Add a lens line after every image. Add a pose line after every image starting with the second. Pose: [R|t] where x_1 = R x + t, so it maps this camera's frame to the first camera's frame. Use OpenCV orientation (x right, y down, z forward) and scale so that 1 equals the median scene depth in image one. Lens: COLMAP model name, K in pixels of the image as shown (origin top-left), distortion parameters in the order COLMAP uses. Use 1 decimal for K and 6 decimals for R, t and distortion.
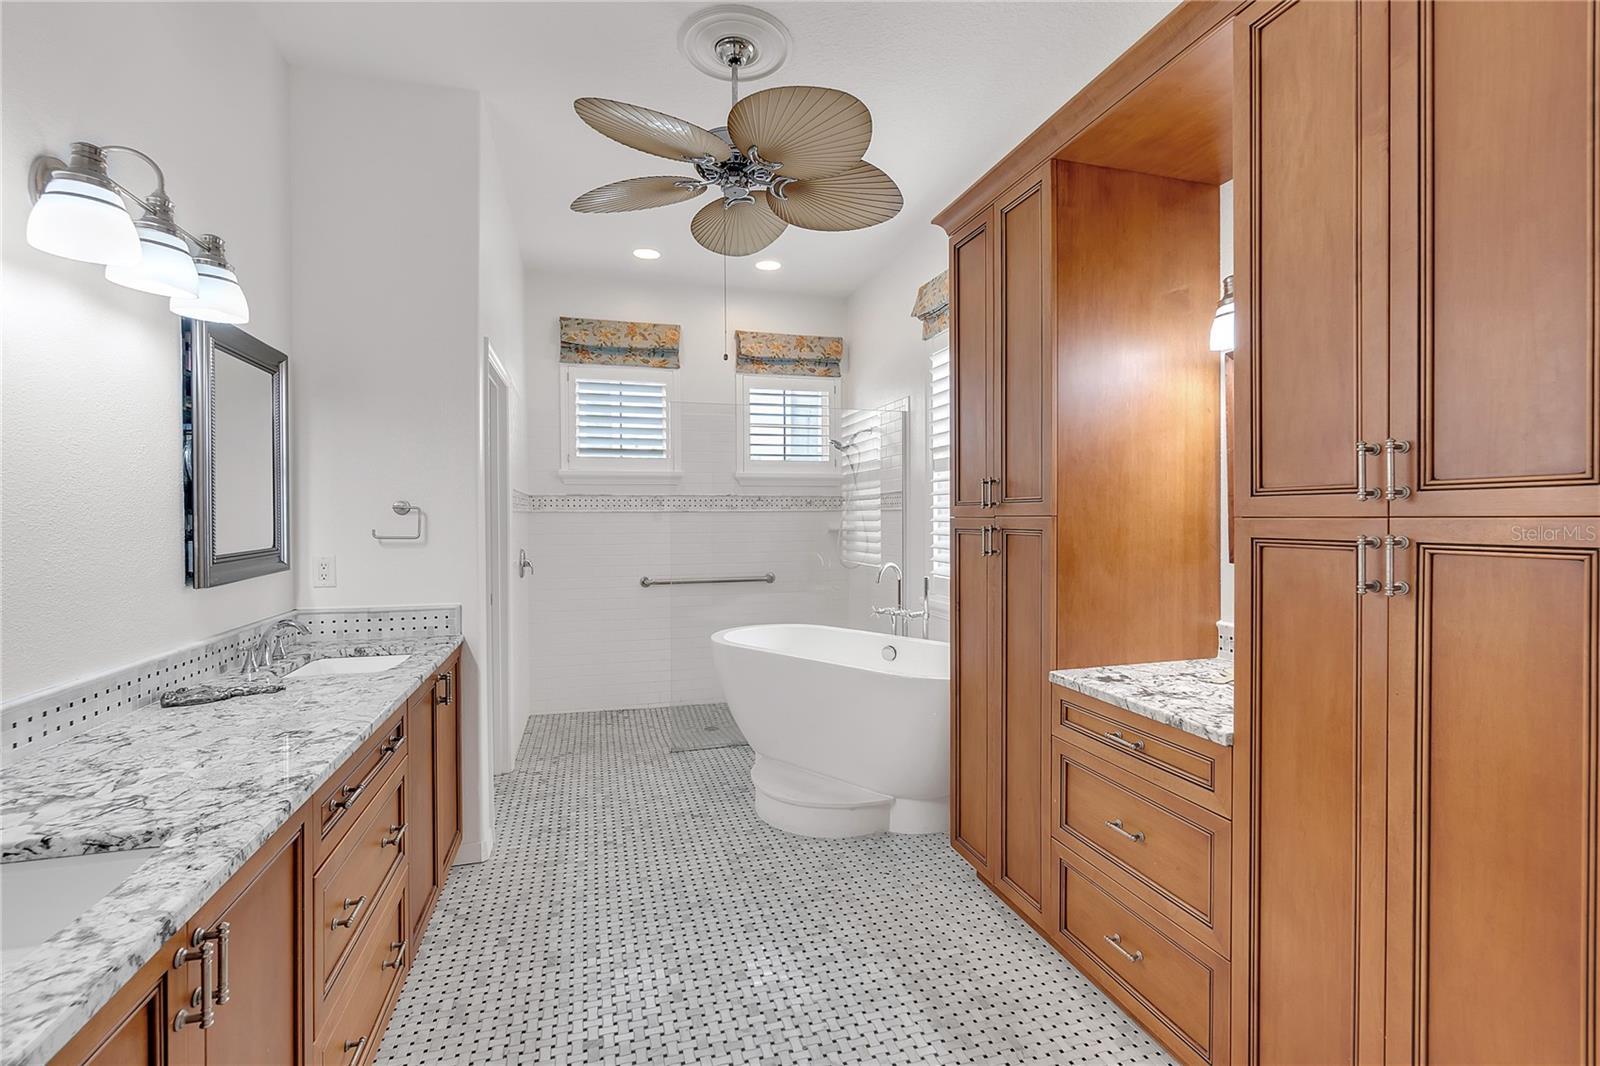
lens RADIAL K [[717.5, 0, 799.7], [0, 717.5, 523.8], [0, 0, 1]] dist [-0.008796, 0.001354]
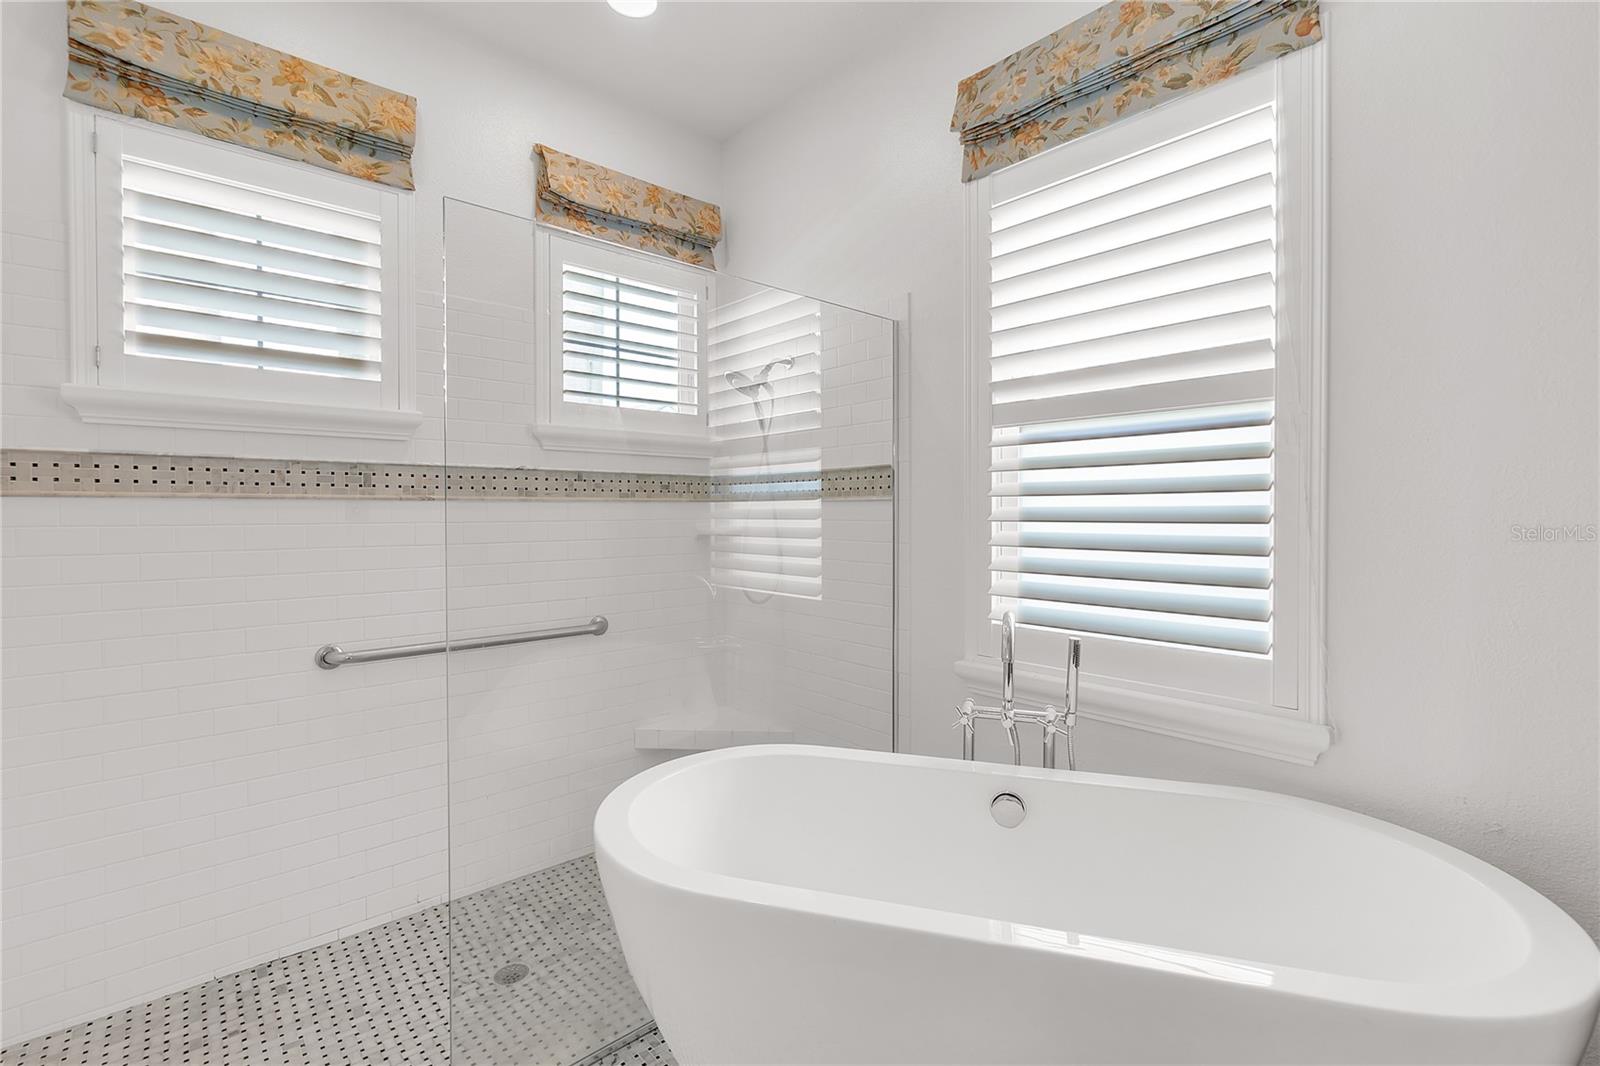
lens RADIAL K [[717.5, 0, 800.2], [0, 717.5, 522.1], [0, 0, 1]] dist [-0.008796, 0.001354]
pose [[0.898505, -0.002171, 0.438959, -0.146951], [0.002254, 0.999997, 0.000331, -0.001790], [-0.438958, 0.000692, 0.898507, 0.477436]]
